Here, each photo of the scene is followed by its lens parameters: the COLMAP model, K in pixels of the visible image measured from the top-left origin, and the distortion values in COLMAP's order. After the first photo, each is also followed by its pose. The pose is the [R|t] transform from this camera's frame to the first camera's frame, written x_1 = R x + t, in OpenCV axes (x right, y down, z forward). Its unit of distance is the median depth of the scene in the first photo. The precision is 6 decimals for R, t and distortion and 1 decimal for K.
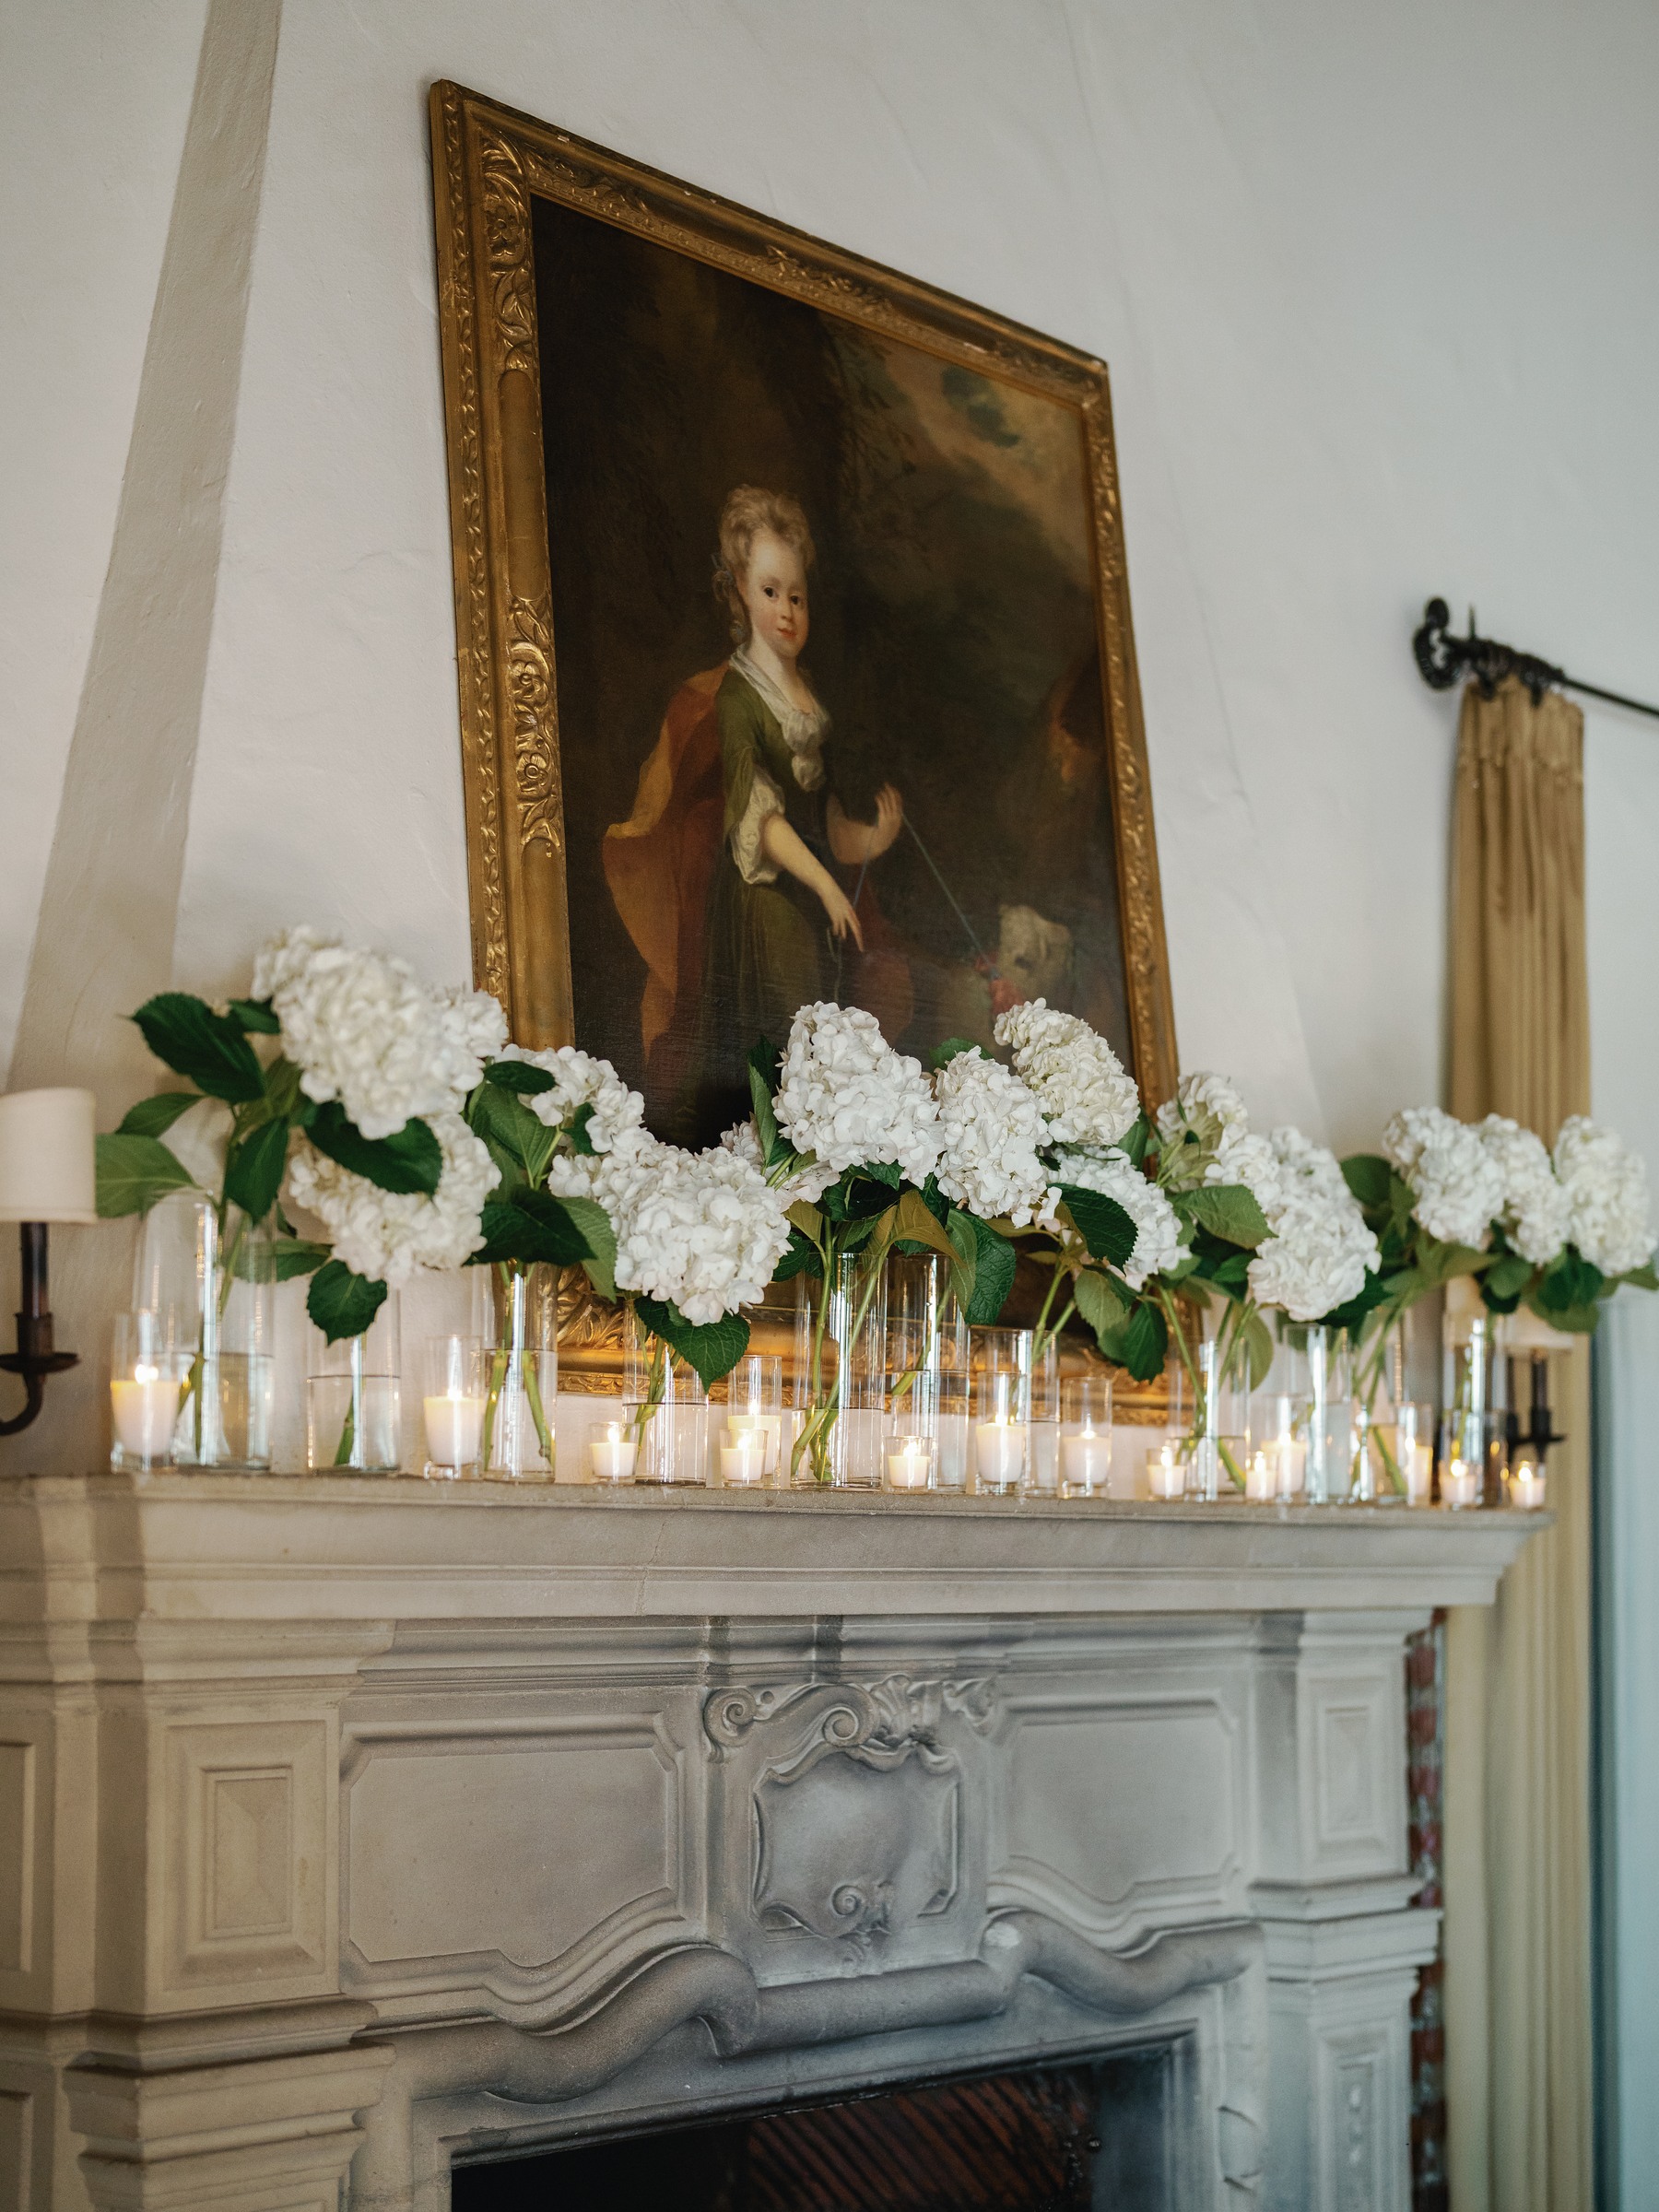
lens RADIAL K [[3499.0, 0, 832.1], [0, 3499.0, 1210.6], [0, 0, 1]] dist [-0.033725, 0.070423]
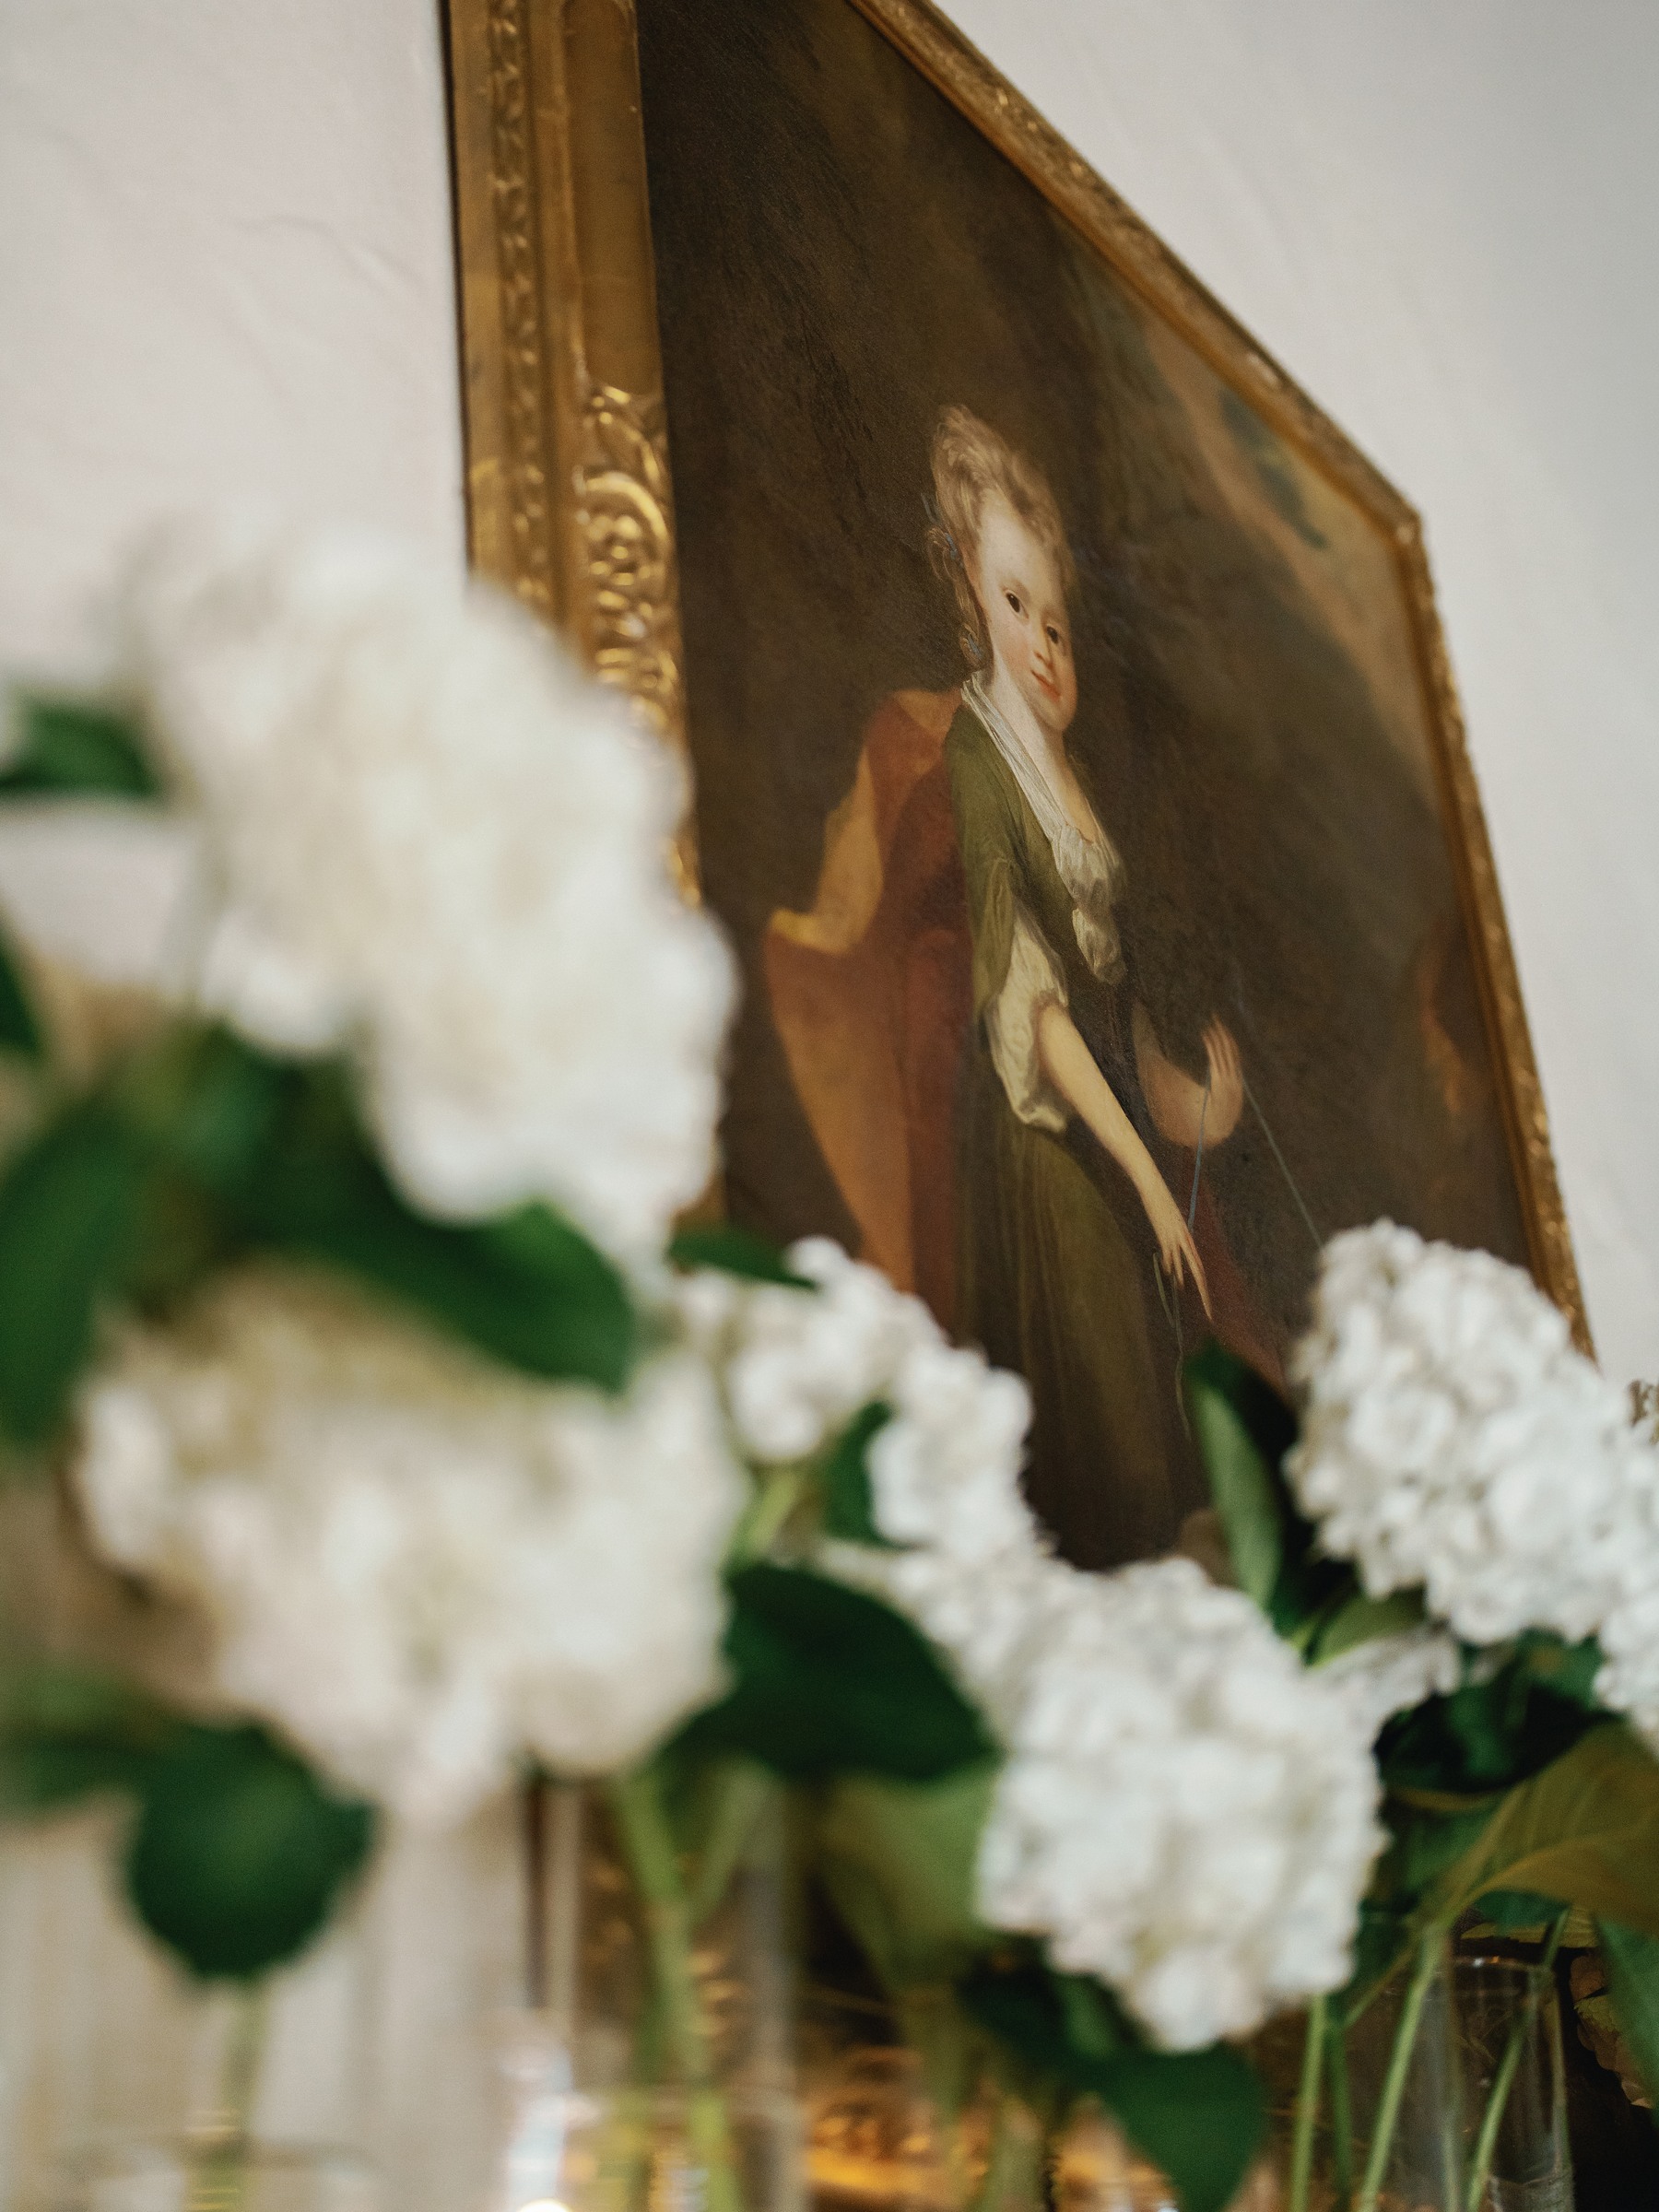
lens RADIAL K [[3578.9, 0, 830.7], [0, 3578.9, 938.0], [0, 0, 1]] dist [-0.047821, 0.120256]
pose [[0.990972, 0.049978, 0.124406, -0.106171], [-0.003437, 0.937086, -0.349083, 0.046533], [-0.134026, 0.345504, 0.928797, 0.552621]]
